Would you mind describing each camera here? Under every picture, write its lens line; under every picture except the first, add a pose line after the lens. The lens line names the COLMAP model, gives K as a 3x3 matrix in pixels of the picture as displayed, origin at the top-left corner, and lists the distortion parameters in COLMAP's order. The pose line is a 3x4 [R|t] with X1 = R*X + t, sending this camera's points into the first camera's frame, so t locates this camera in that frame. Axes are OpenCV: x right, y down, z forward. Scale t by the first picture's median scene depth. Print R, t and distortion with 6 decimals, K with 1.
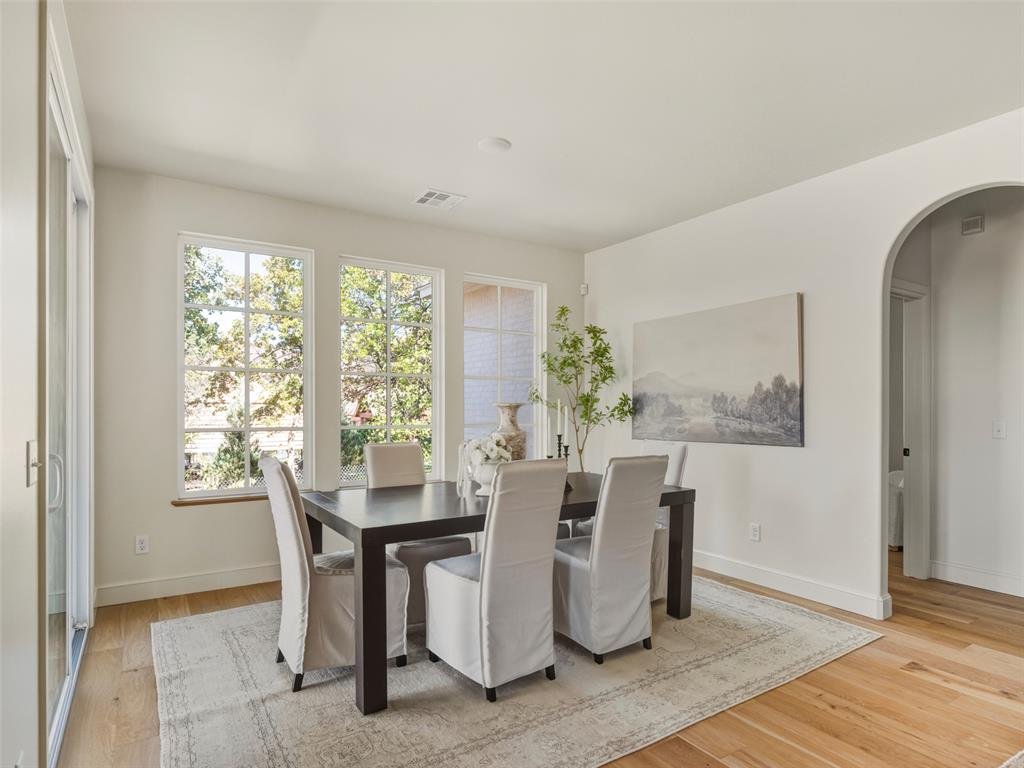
lens RADIAL K [[578.7, 0, 529.9], [0, 578.7, 407.6], [0, 0, 1]] dist [-0.012399, 0.004042]
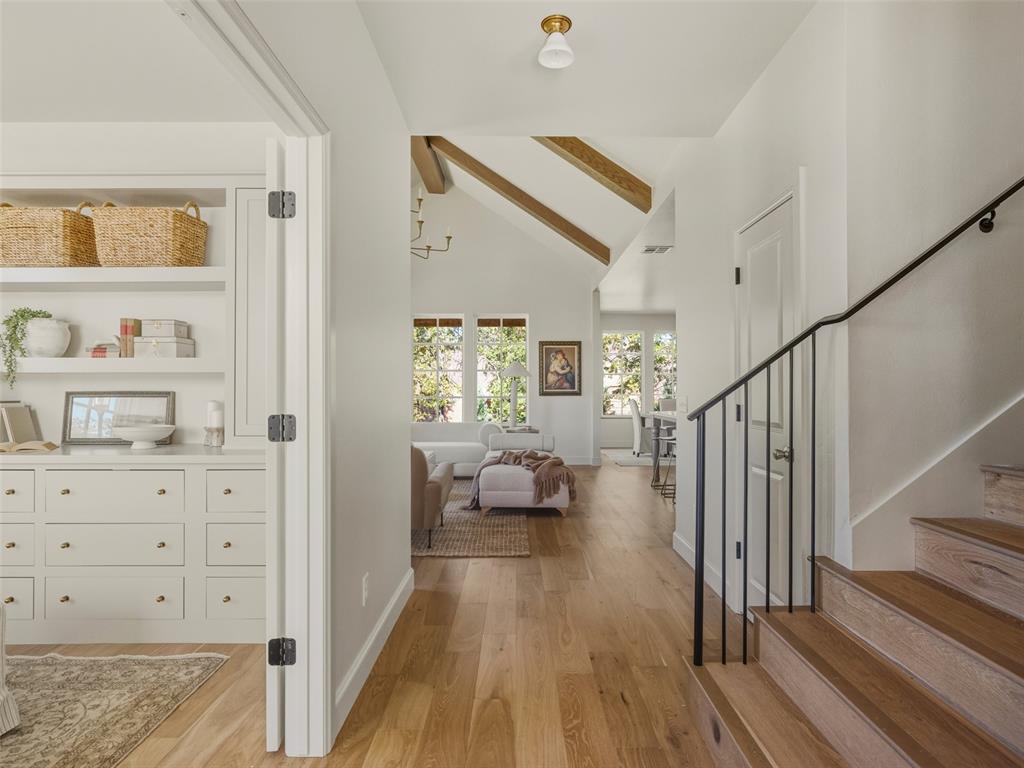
lens RADIAL K [[578.7, 0, 518.2], [0, 578.7, 386.2], [0, 0, 1]] dist [-0.012399, 0.004042]
pose [[0.830162, -0.003059, -0.557514, 0.573320], [-0.001266, 0.999972, -0.007371, 0.013013], [0.557521, 0.006825, 0.830134, -1.405561]]
